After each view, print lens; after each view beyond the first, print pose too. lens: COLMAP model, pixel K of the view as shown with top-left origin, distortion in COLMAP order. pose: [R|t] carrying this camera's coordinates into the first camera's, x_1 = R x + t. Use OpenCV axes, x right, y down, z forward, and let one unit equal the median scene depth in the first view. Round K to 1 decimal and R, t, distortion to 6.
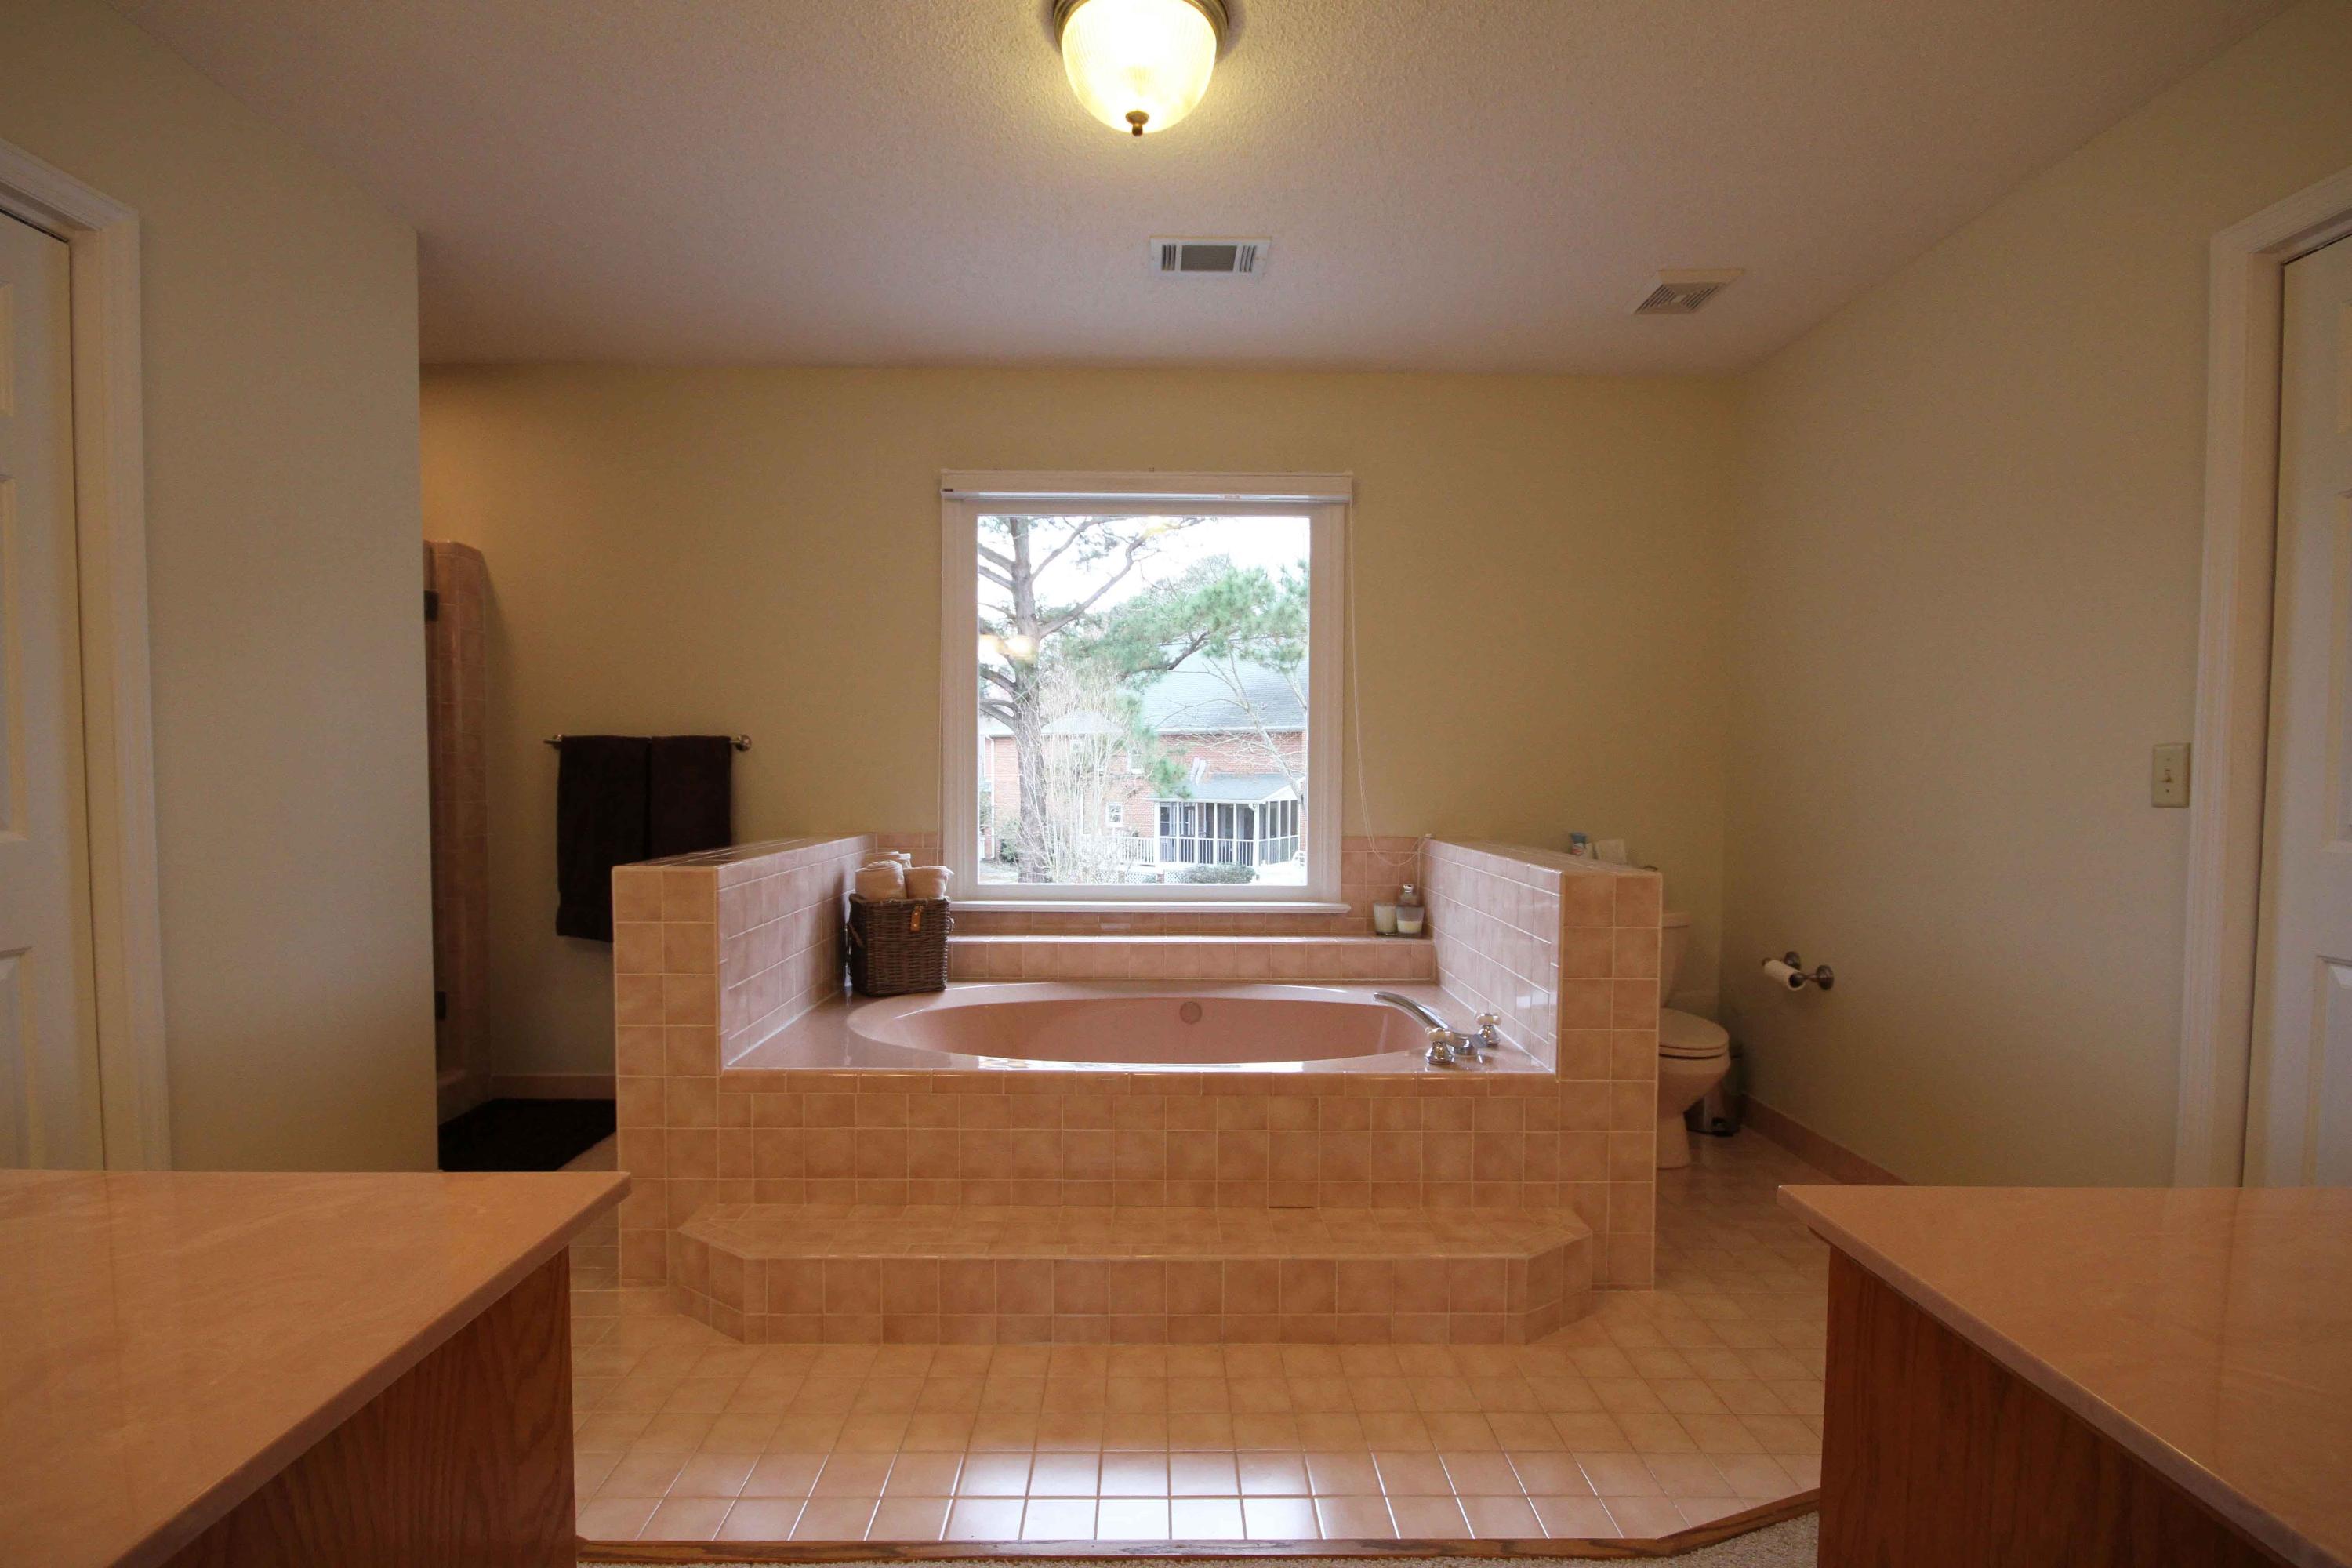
lens RADIAL K [[1085.4, 0, 1168.7], [0, 1085.4, 787.7], [0, 0, 1]] dist [-0.002400, -0.002224]
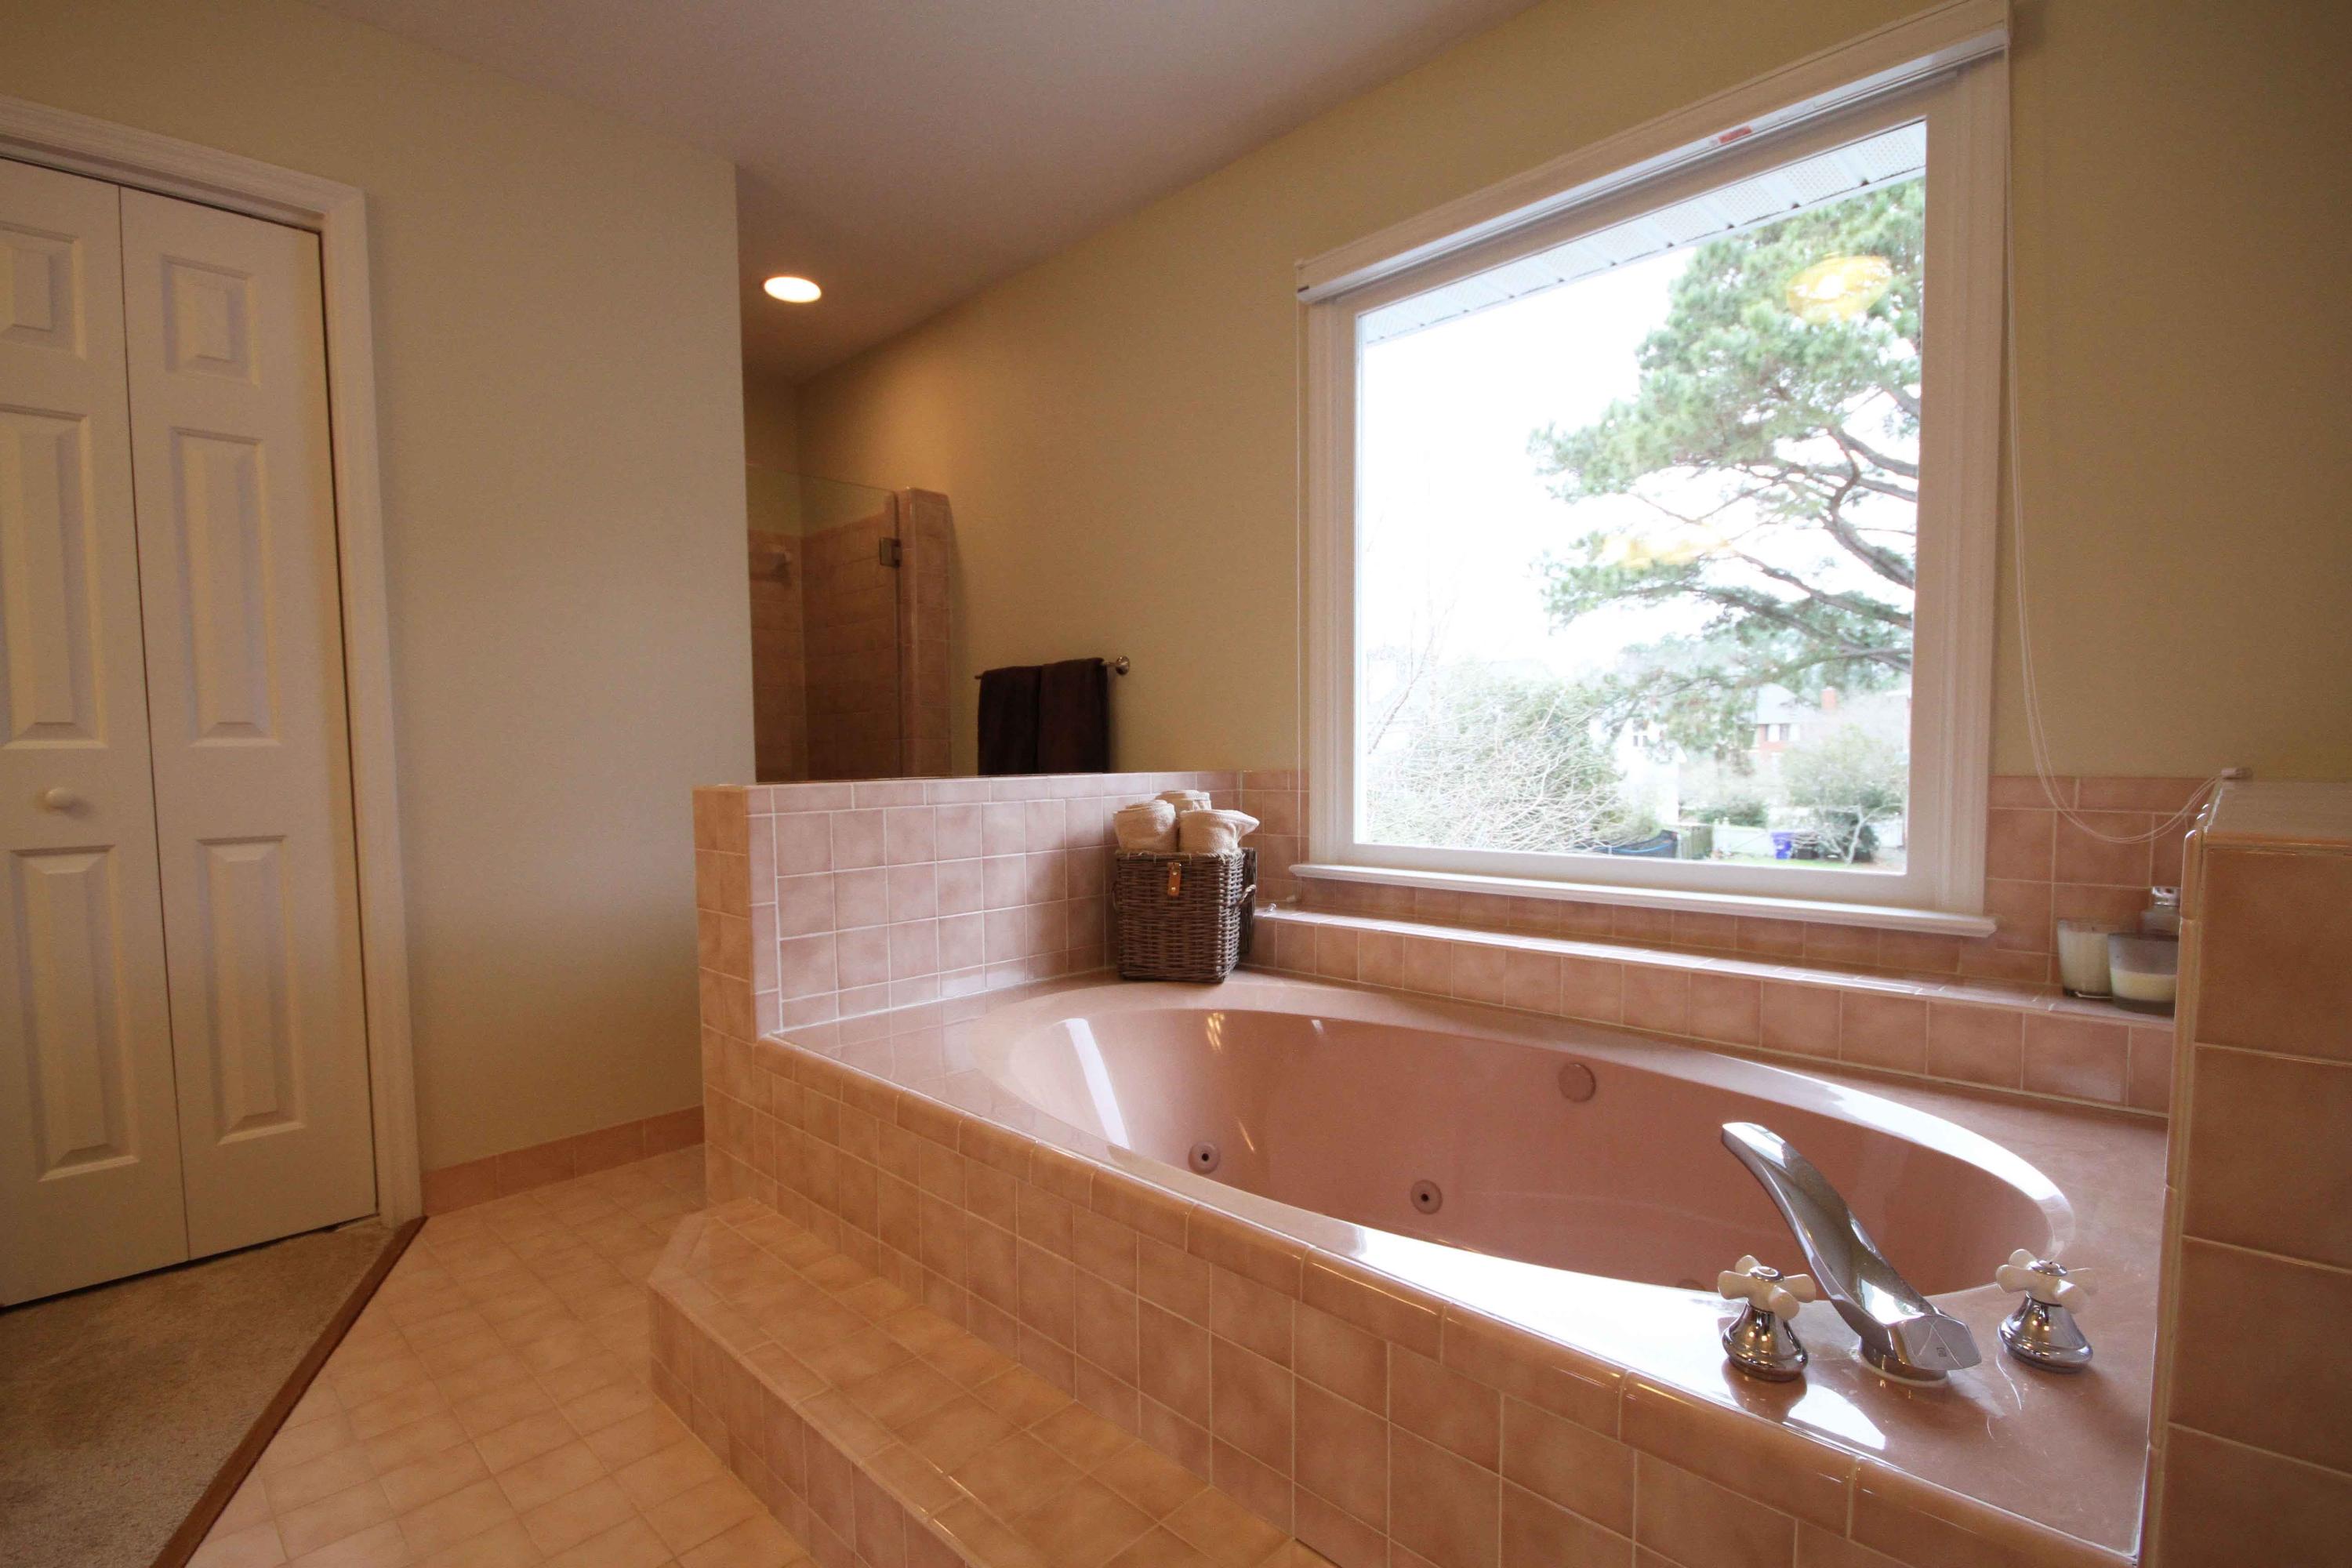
lens RADIAL K [[1085.4, 0, 1174.7], [0, 1085.4, 804.3], [0, 0, 1]] dist [-0.002400, -0.002224]
pose [[0.709334, 0.019611, -0.704600, 0.257465], [0.006430, 0.999391, 0.034289, 0.041397], [0.704844, -0.028853, 0.708776, 0.445585]]
